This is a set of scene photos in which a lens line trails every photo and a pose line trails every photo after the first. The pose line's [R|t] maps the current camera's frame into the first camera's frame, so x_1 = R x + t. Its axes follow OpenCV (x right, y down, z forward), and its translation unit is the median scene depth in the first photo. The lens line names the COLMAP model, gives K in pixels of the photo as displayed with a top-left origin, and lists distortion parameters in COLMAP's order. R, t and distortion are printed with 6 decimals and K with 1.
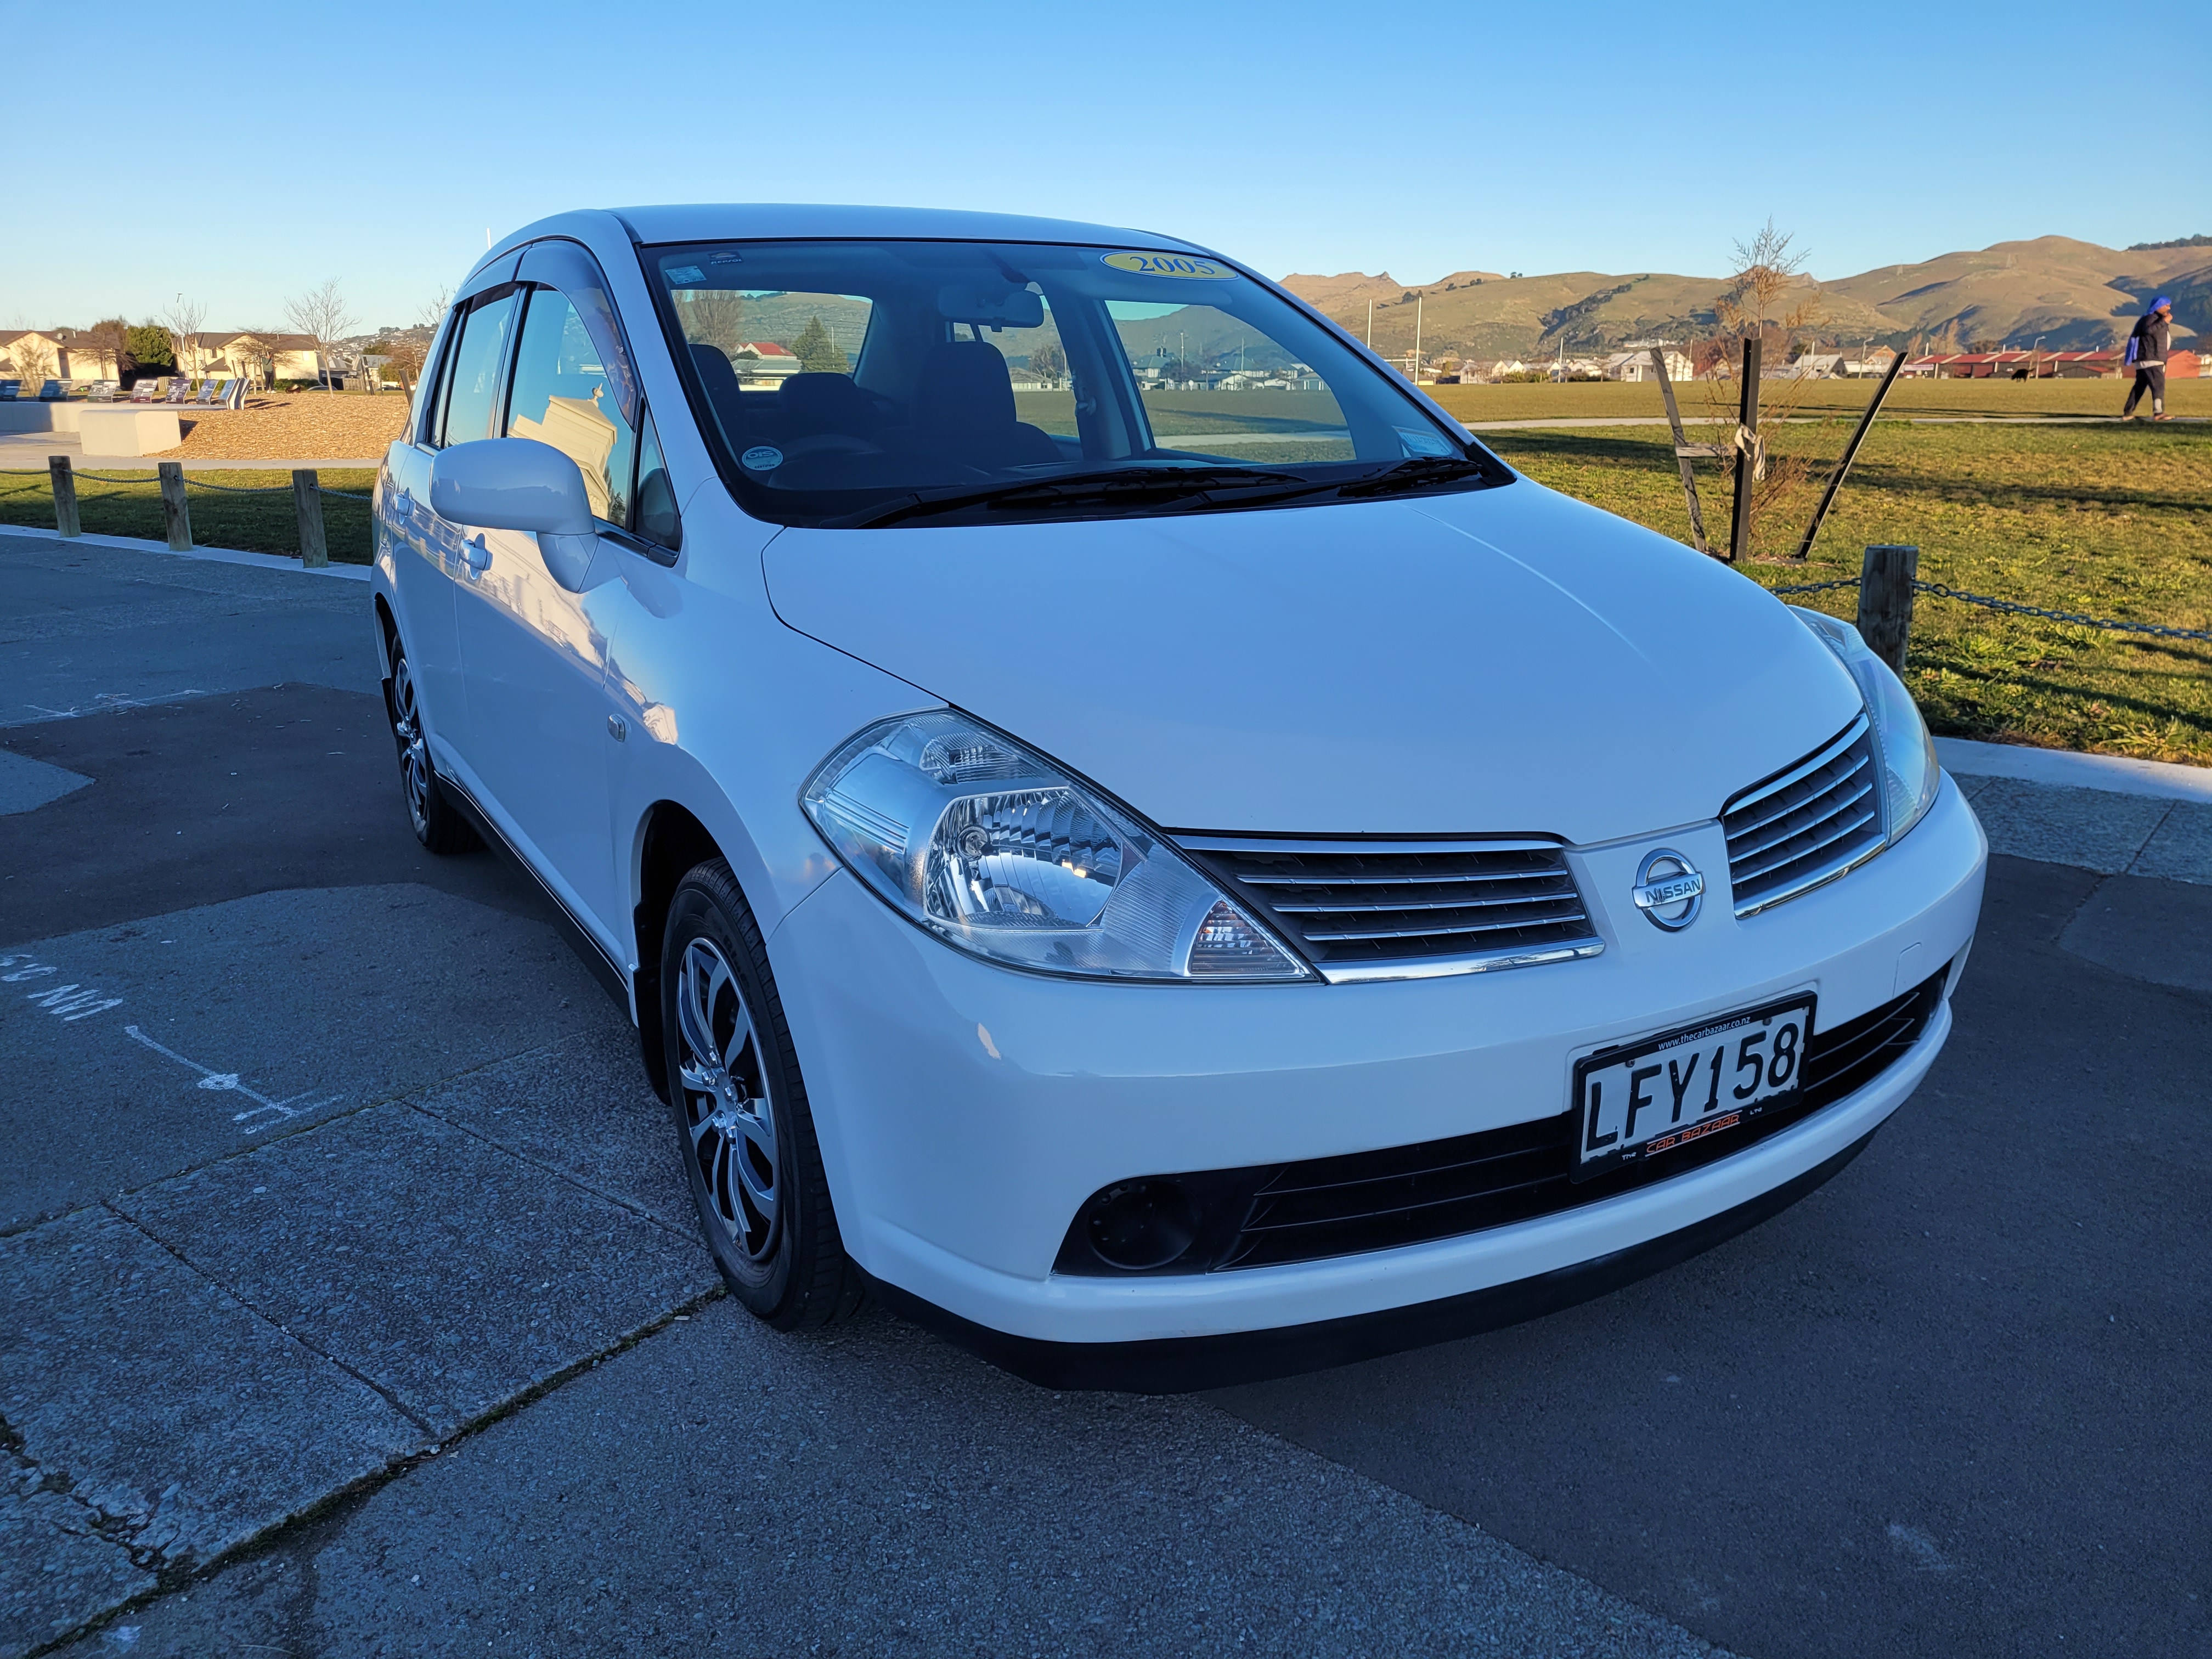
lens RADIAL K [[1659.7, 0, 1106.0], [0, 1659.7, 815.2], [0, 0, 1]] dist [0.014457, 0.000706]
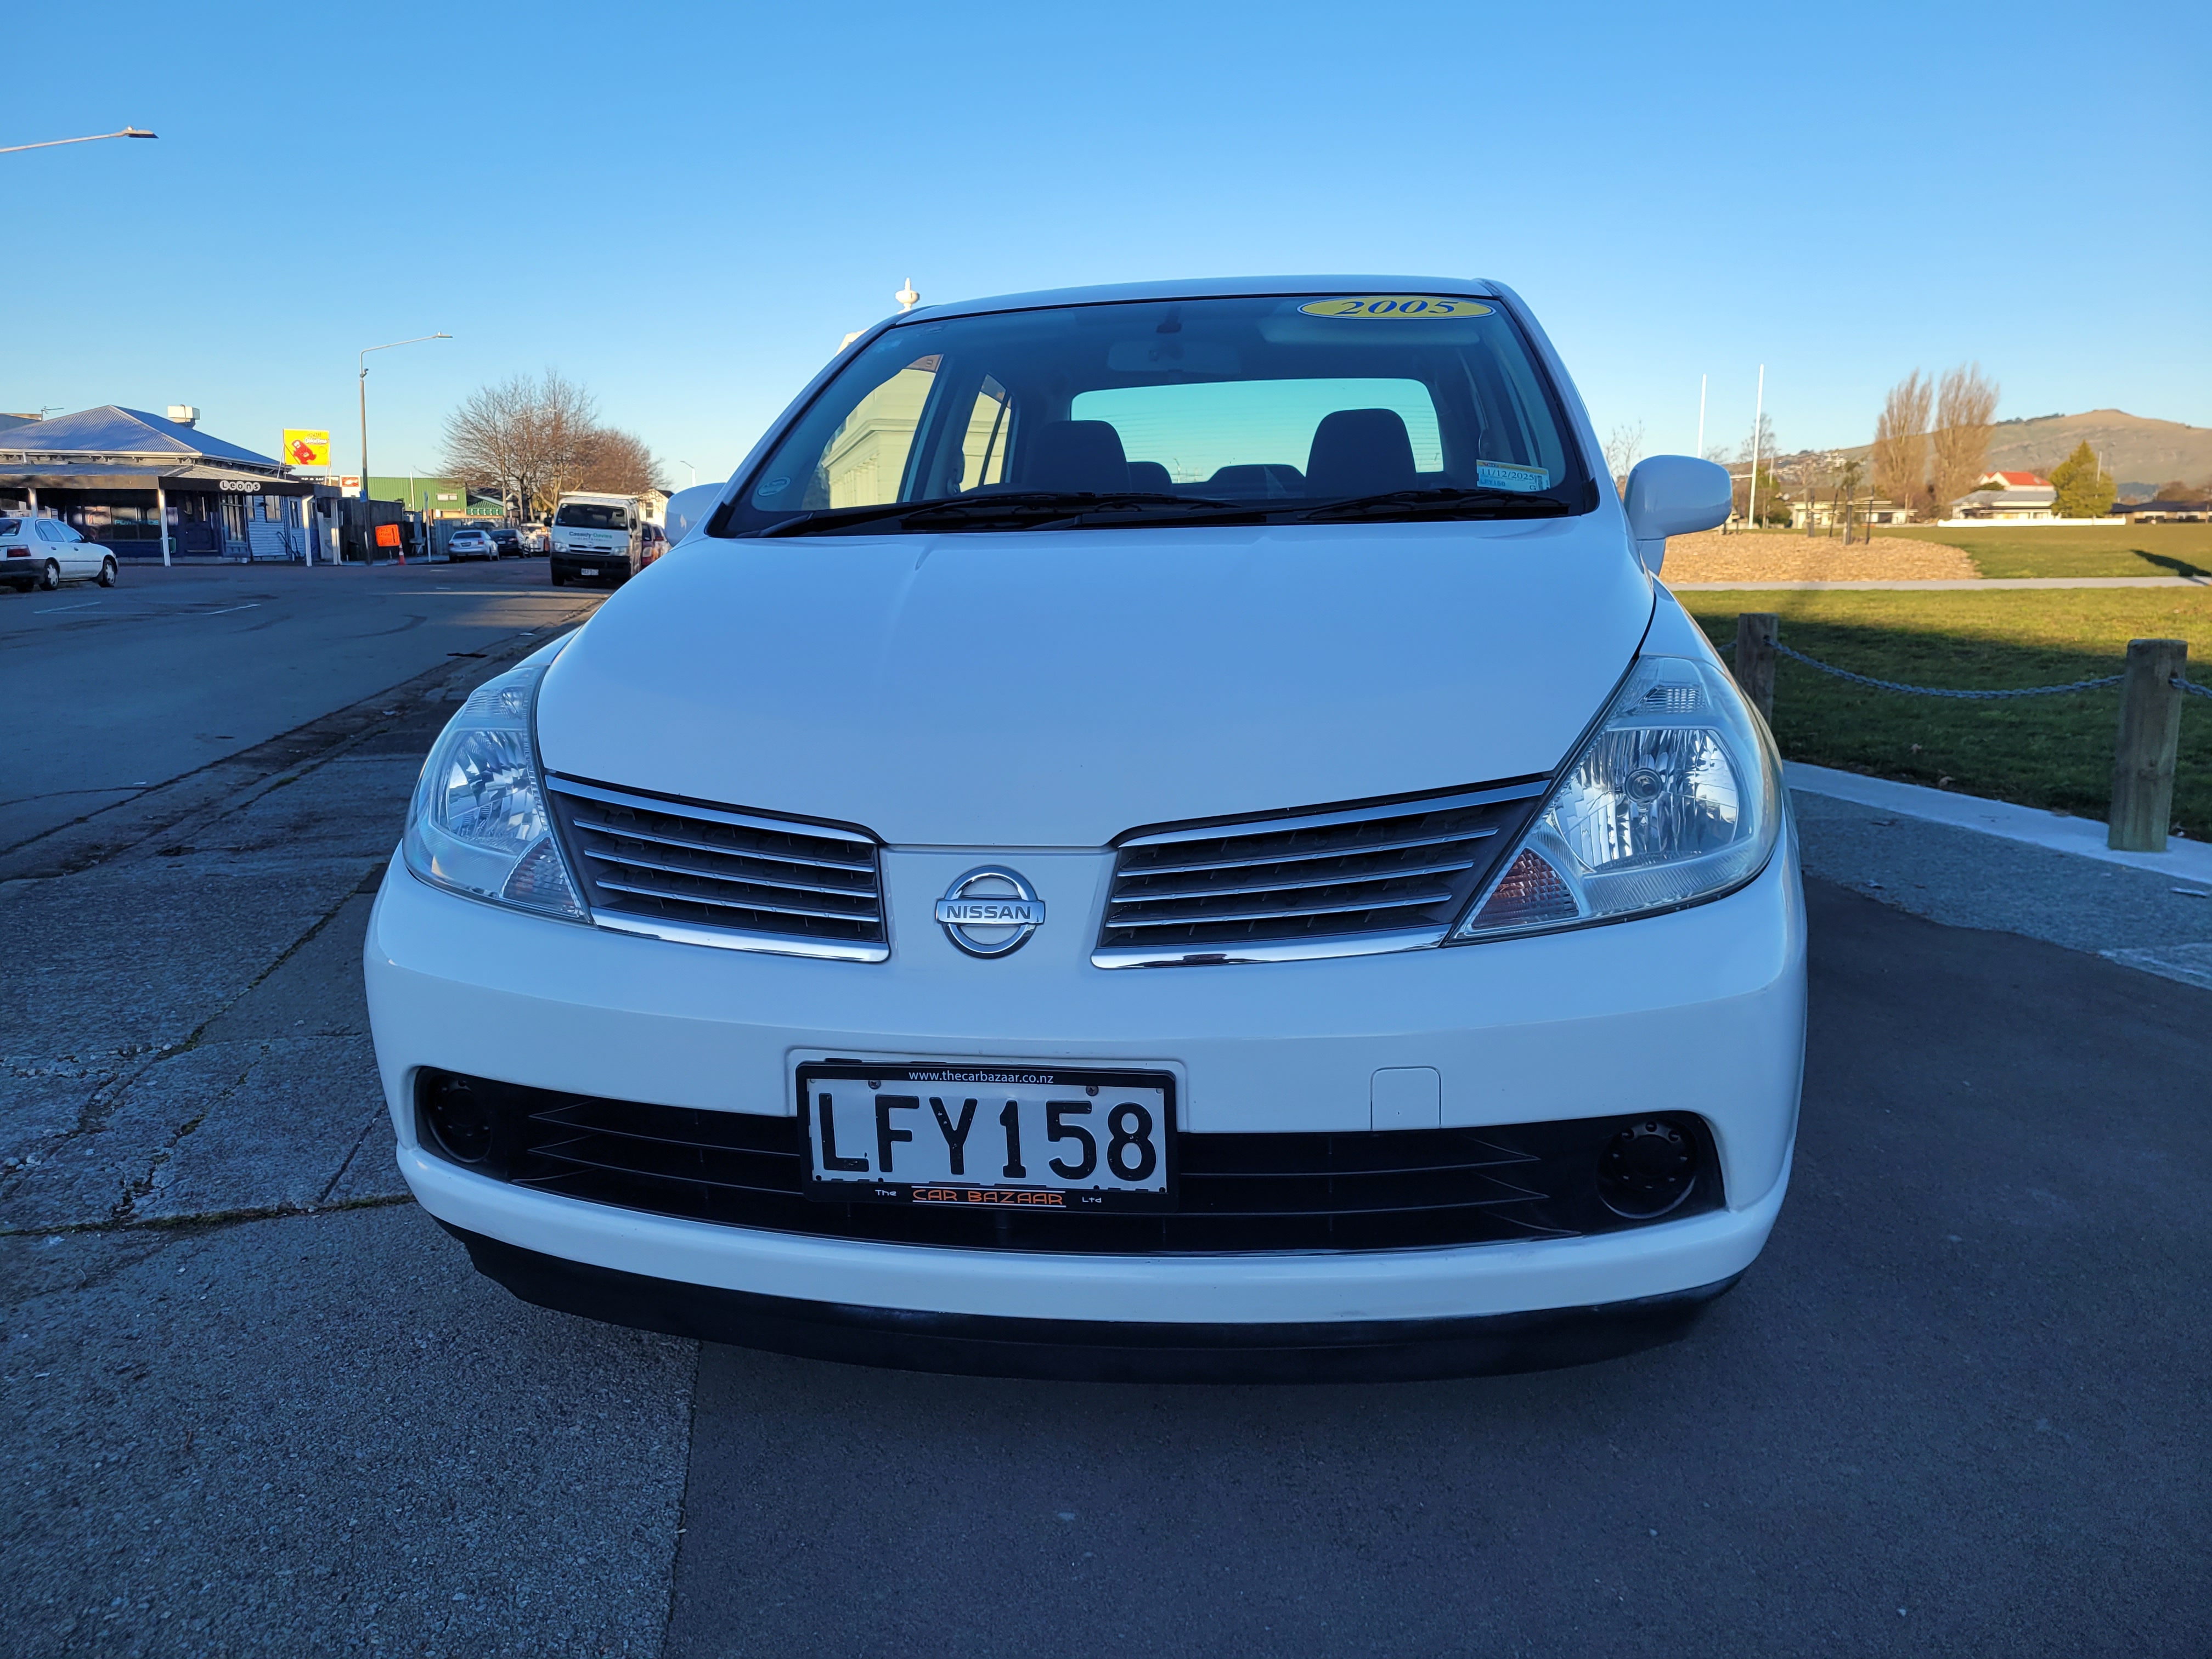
lens RADIAL K [[1659.7, 0, 1106.0], [0, 1659.7, 815.2], [0, 0, 1]] dist [0.014457, 0.000706]
pose [[0.772819, 0.108036, -0.625364, 0.835364], [-0.158592, 0.987016, -0.025473, 0.006248], [0.614492, 0.118864, 0.779917, 0.306785]]
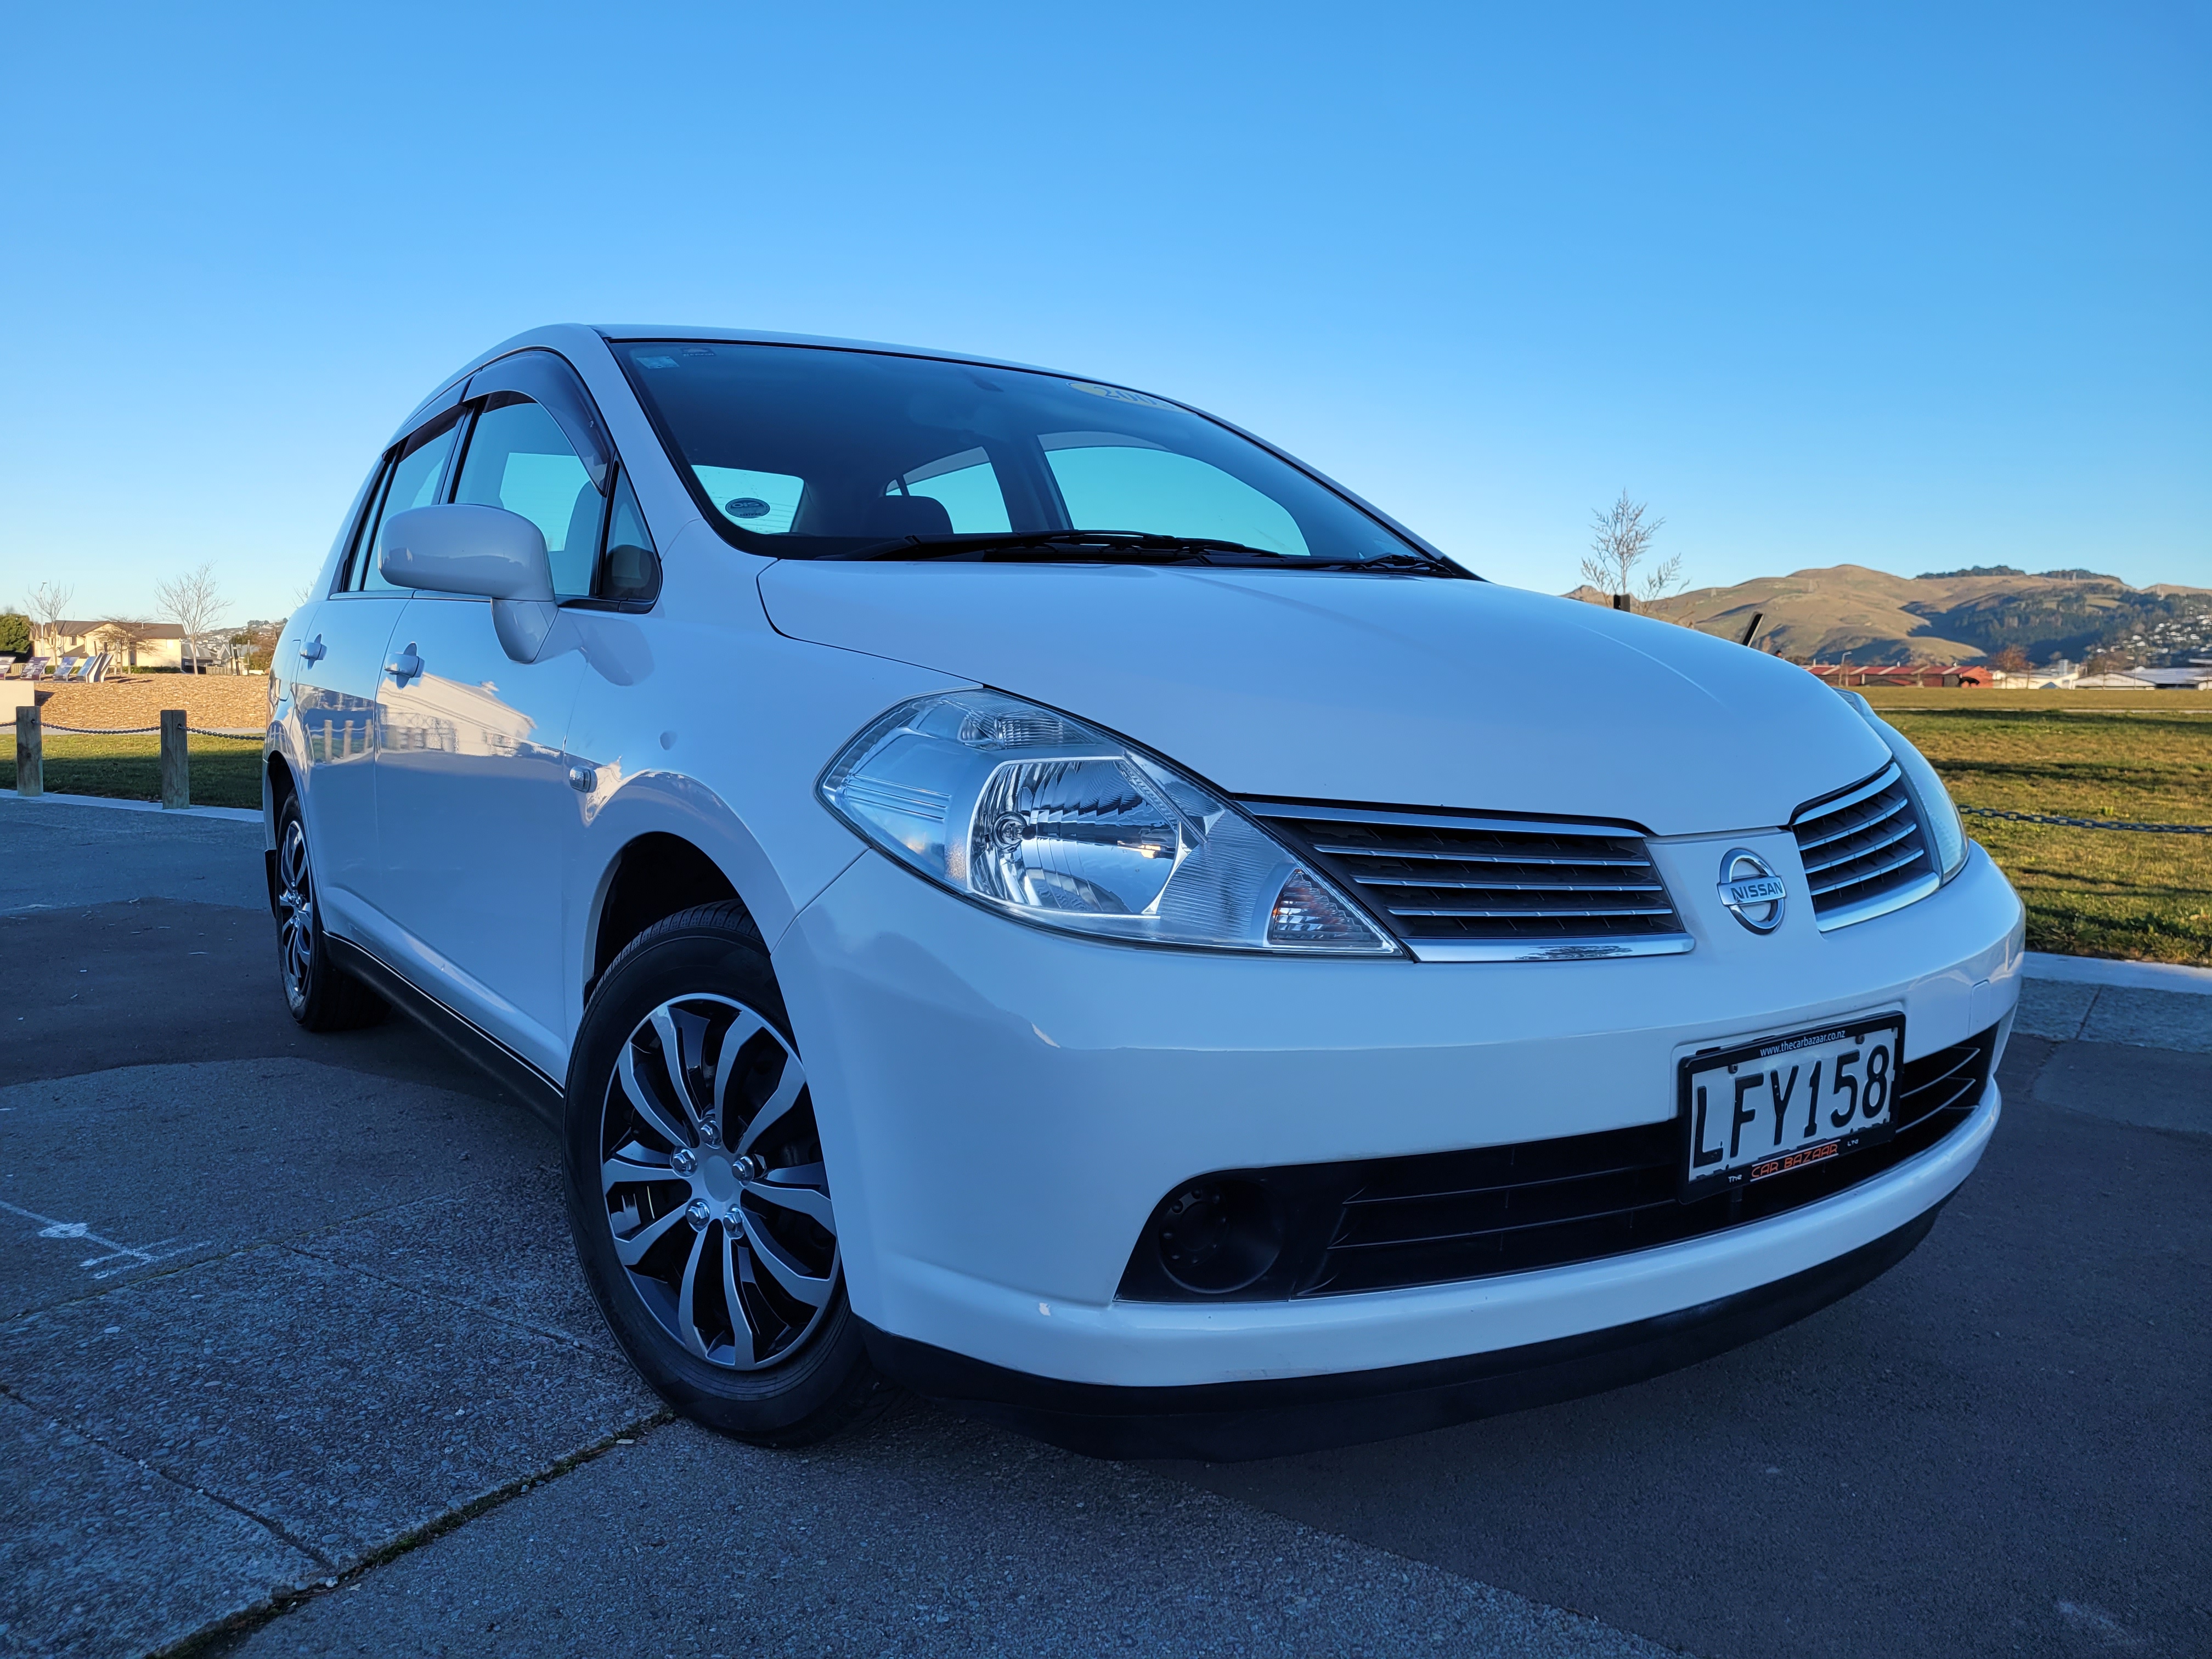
lens RADIAL K [[1664.1, 0, 1097.4], [0, 1664.1, 799.5], [0, 0, 1]] dist [0.006507, 0.001980]
pose [[0.997280, 0.012285, 0.072679, -0.087176], [0.000954, 0.983781, -0.179374, 0.145093], [-0.073704, 0.178955, 0.981093, 0.089293]]
